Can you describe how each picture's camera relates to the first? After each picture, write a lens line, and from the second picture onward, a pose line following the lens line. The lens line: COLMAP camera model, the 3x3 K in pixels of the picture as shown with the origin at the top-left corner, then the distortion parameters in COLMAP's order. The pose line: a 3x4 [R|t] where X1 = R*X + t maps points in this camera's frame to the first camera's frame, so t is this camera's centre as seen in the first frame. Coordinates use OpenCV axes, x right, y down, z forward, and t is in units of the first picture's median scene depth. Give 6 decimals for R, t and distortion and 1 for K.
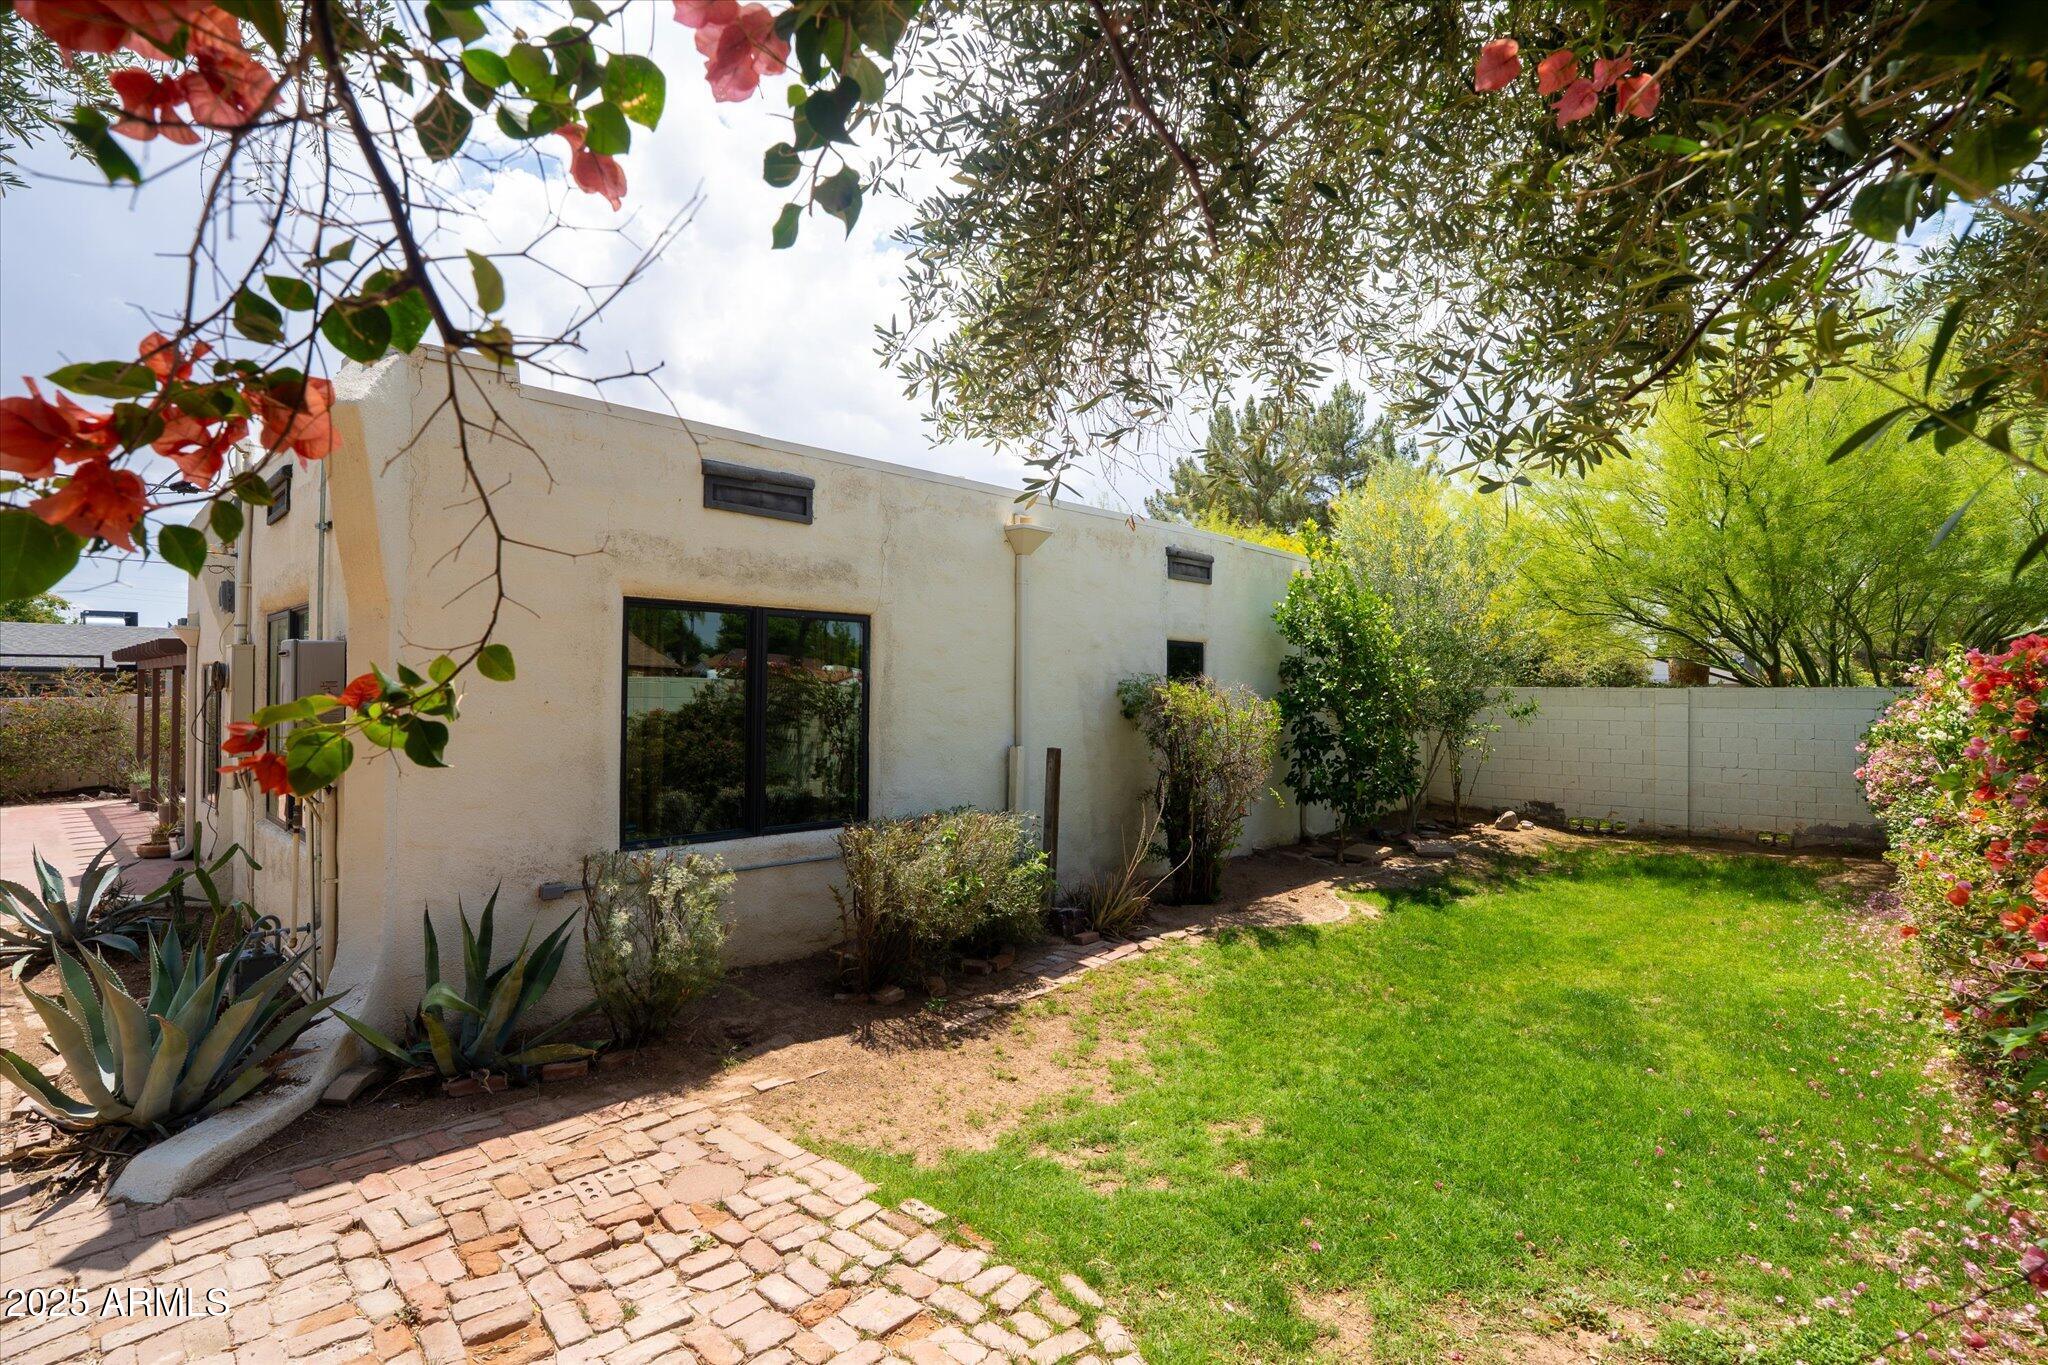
lens RADIAL K [[987.2, 0, 1020.4], [0, 987.2, 681.2], [0, 0, 1]] dist [-0.071966, 0.028575]
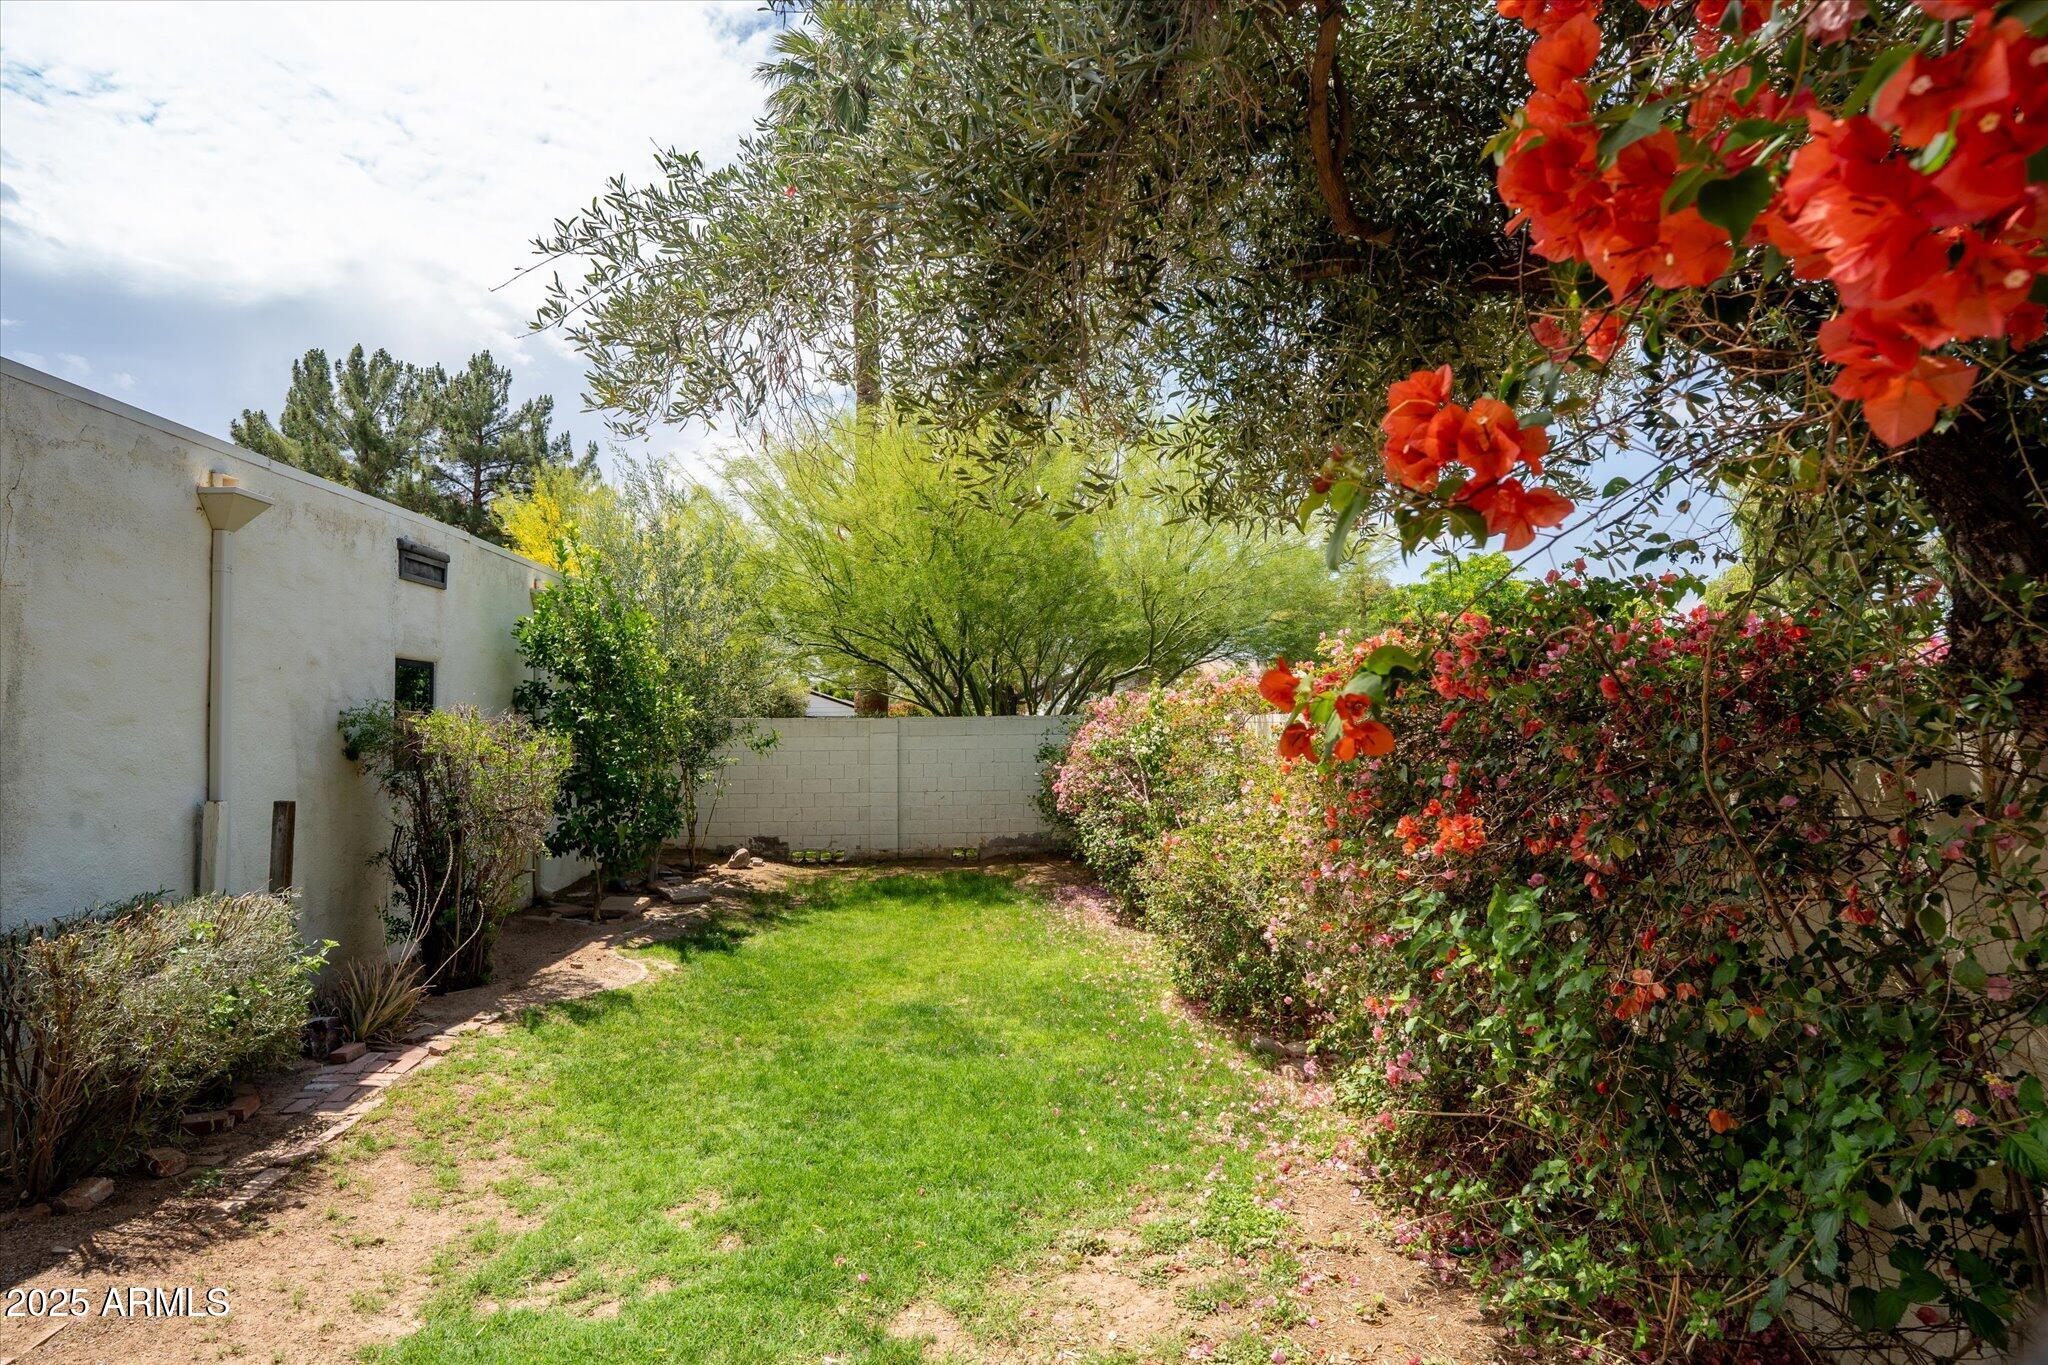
lens RADIAL K [[1153.5, 0, 1024.0], [0, 1153.5, 682.5], [0, 0, 1]] dist [-0.056743, 0.032275]
pose [[0.693088, 0.017168, 0.720648, -0.184248], [0.003849, 0.999614, -0.027516, 0.005450], [-0.720842, 0.021845, 0.692755, 0.027589]]
